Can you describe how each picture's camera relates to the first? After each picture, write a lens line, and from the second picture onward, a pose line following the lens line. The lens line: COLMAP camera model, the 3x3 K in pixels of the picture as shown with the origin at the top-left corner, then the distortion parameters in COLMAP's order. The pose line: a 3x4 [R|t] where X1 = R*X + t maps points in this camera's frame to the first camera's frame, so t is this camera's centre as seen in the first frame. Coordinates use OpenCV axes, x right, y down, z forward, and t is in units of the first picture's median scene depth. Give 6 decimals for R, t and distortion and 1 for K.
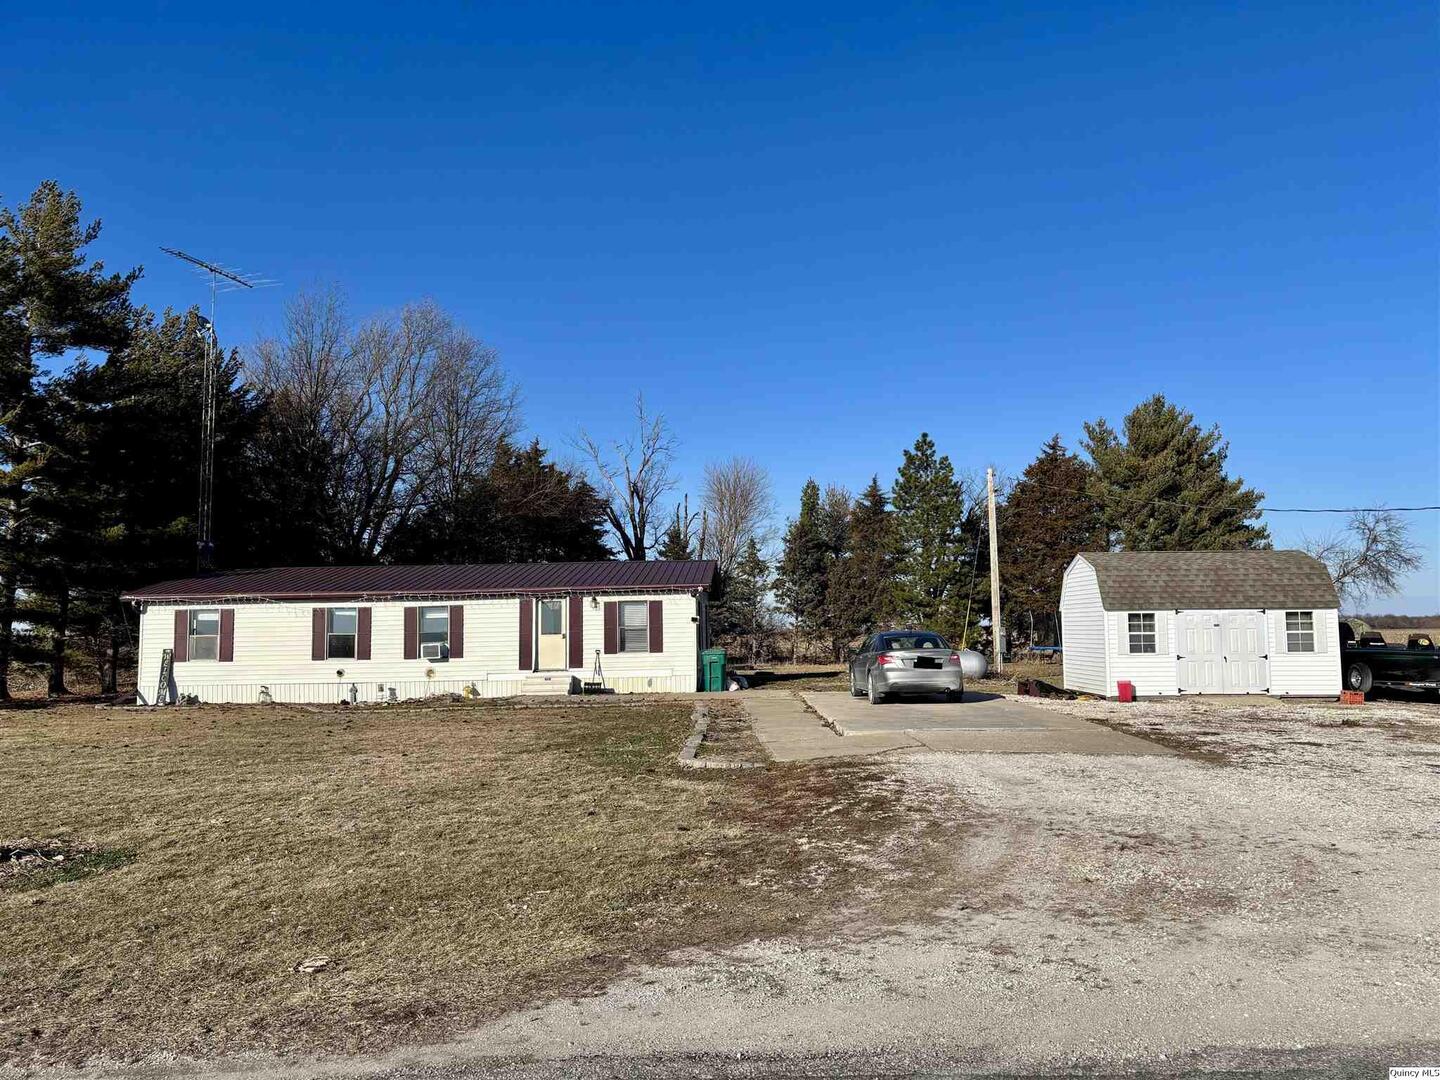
lens RADIAL K [[1093.4, 0, 720.1], [0, 1093.4, 541.5], [0, 0, 1]] dist [0.040494, 0.003683]
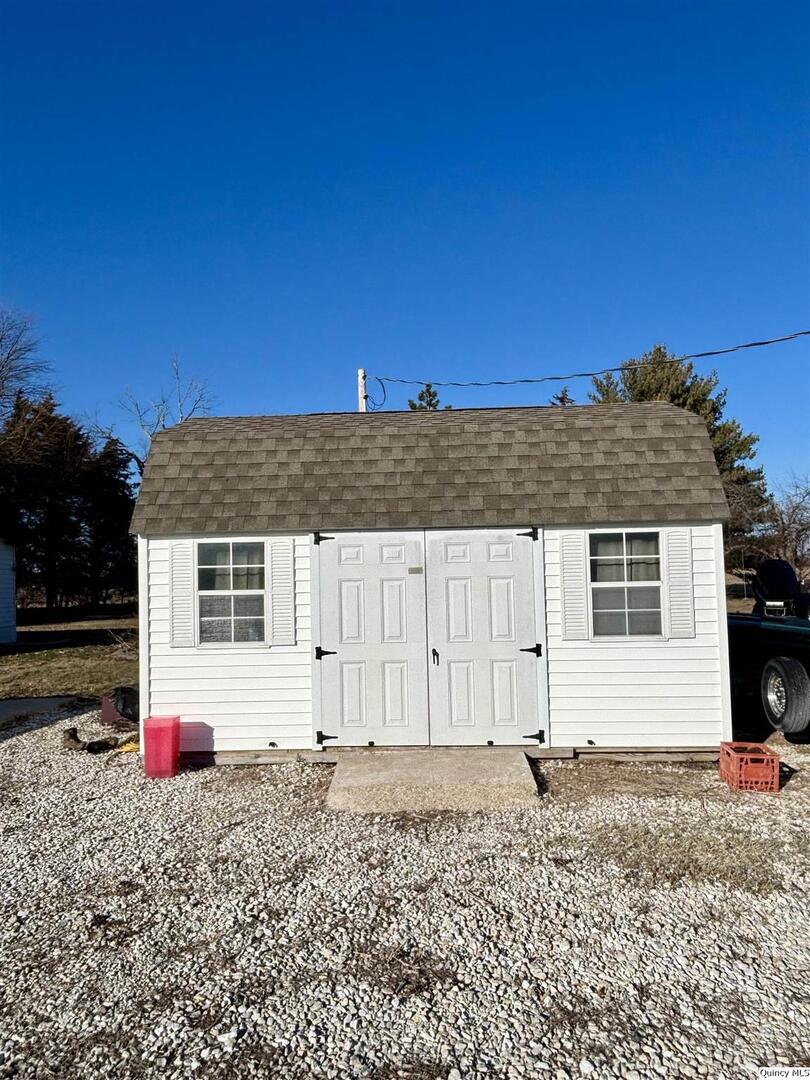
lens RADIAL K [[721.0, 0, 404.6], [0, 721.0, 539.0], [0, 0, 1]] dist [0.051955, 0.001136]
pose [[0.999188, -0.012464, -0.038305, 0.455526], [0.013895, 0.999207, 0.037318, 0.054849], [0.037809, -0.037820, 0.998569, 0.741083]]
